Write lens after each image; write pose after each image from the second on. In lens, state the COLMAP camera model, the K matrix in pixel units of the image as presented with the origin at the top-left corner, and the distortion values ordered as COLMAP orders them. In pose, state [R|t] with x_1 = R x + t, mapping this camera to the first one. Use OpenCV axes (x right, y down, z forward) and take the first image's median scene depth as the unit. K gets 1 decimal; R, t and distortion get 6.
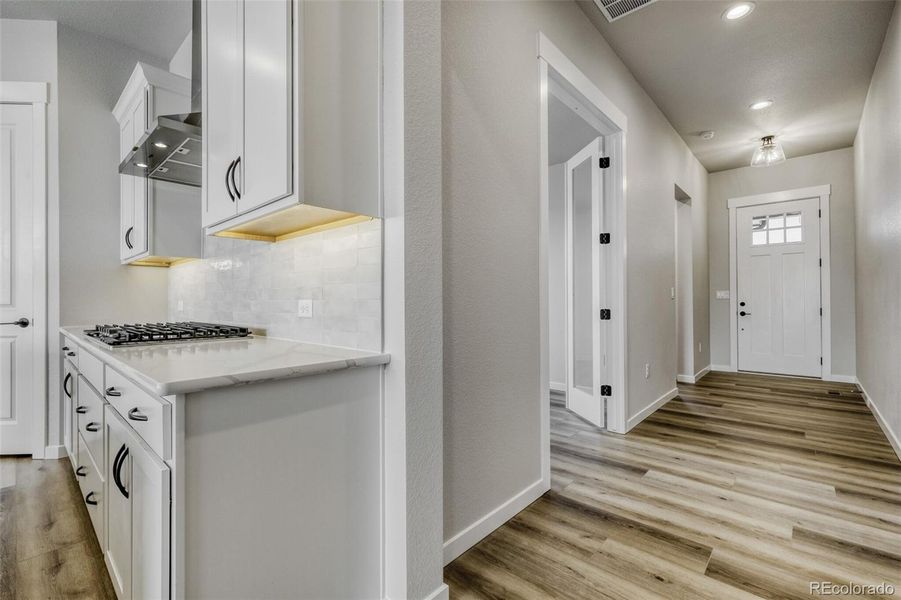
lens RADIAL K [[396.4, 0, 449.8], [0, 396.4, 297.4], [0, 0, 1]] dist [0.000442, -0.000101]
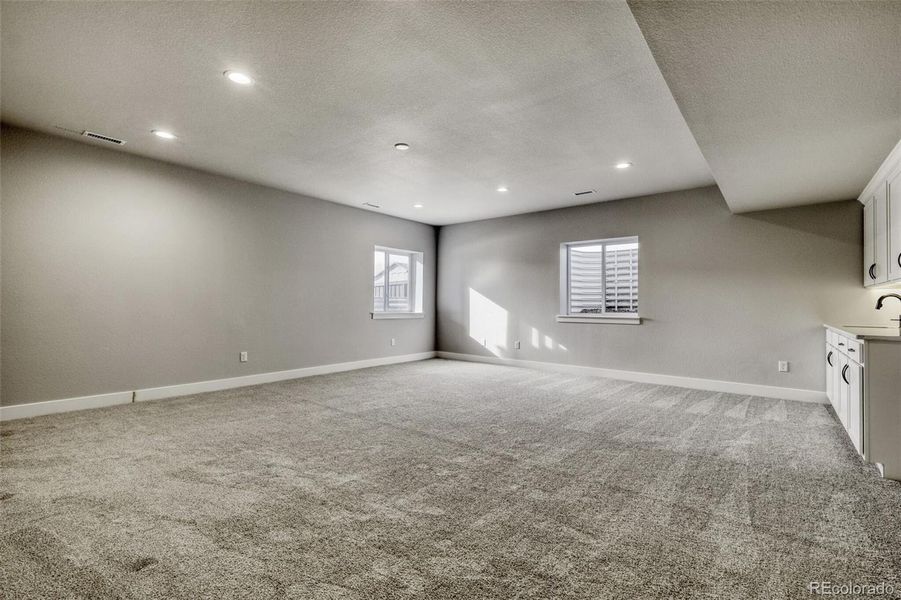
lens RADIAL K [[396.4, 0, 449.8], [0, 396.4, 297.4], [0, 0, 1]] dist [0.000442, -0.000101]
pose [[0.066147, -0.009580, -0.997764, 0.692579], [0.003227, 0.999951, -0.009387, -0.013392], [0.997805, -0.002599, 0.066174, -0.760271]]
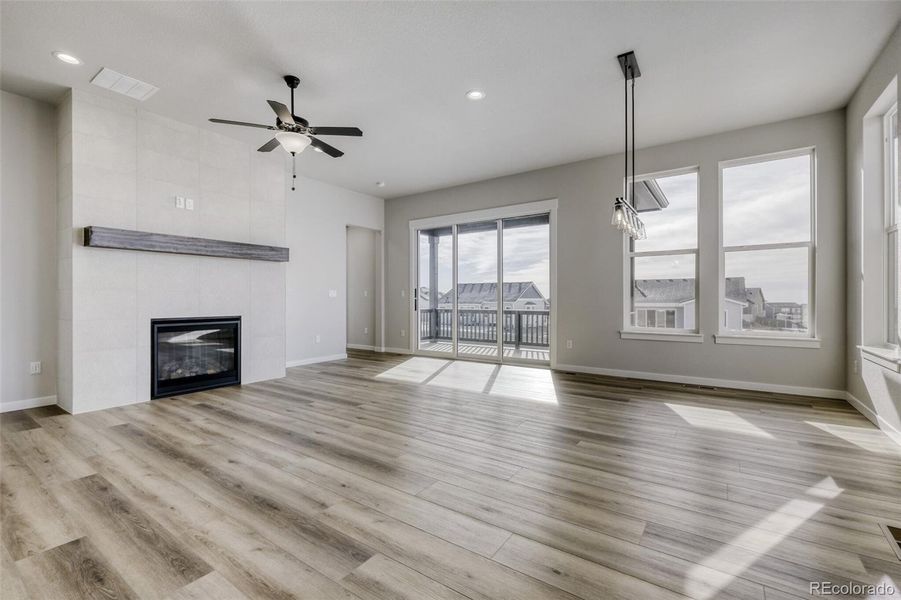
lens RADIAL K [[396.4, 0, 449.8], [0, 396.4, 297.4], [0, 0, 1]] dist [0.000442, -0.000101]
pose [[-0.991895, 0.002553, -0.127034, -1.507904], [0.003763, 0.999950, -0.009290, 0.007171], [0.127004, -0.009692, -0.991855, 0.389575]]
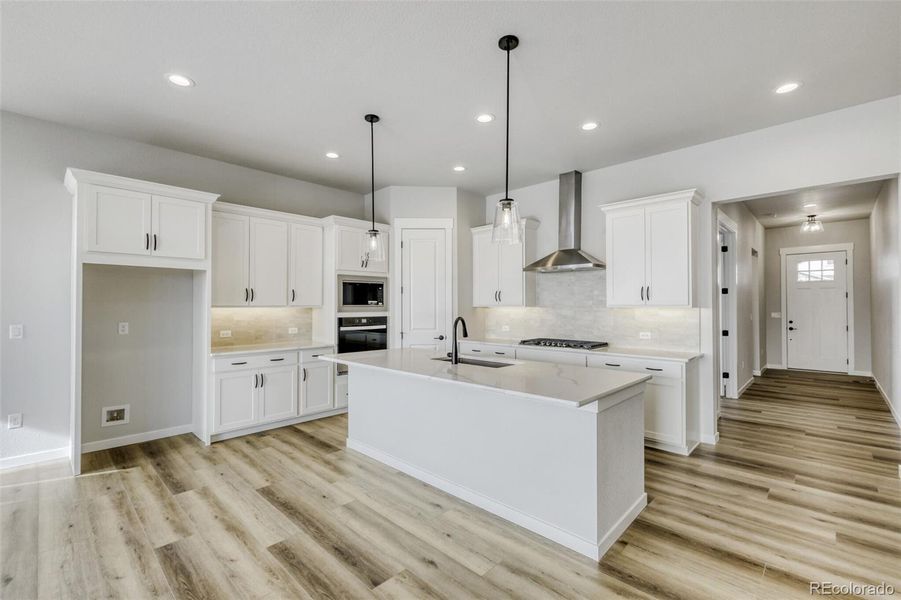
lens RADIAL K [[397.1, 0, 450.5], [0, 397.1, 300.0], [0, 0, 1]] dist [0.001243, 0.000757]
pose [[0.999628, 0.002082, -0.027183, -0.890935], [-0.002134, 0.999996, -0.001898, -0.112748], [0.027179, 0.001955, 0.999629, -0.928194]]
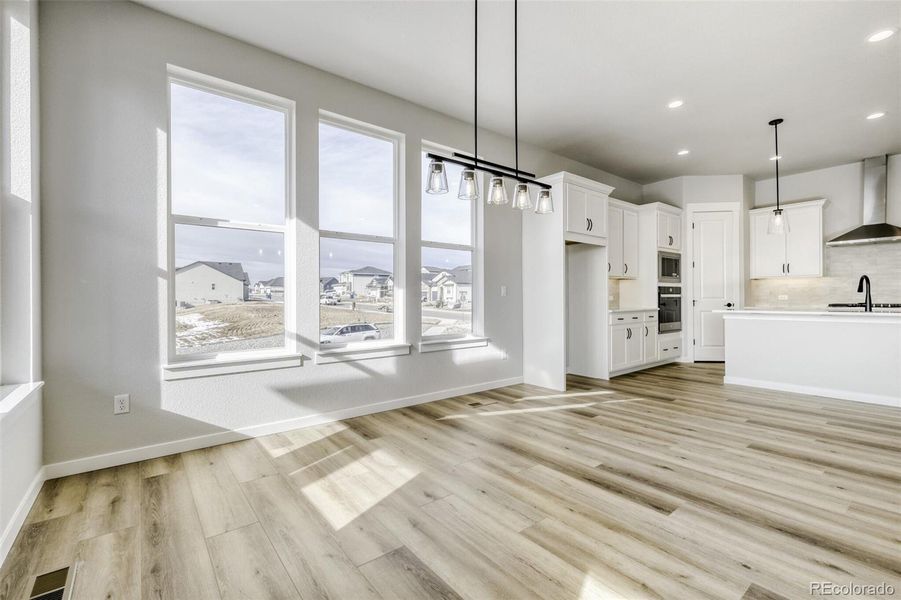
lens RADIAL K [[402.9, 0, 450.5], [0, 402.9, 300.0], [0, 0, 1]] dist [0.002468, 0.000248]
pose [[0.988923, -0.002393, -0.148407, -2.145810], [0.004640, 0.999880, 0.014795, -0.007743], [0.148354, -0.015320, 0.988816, -1.459988]]
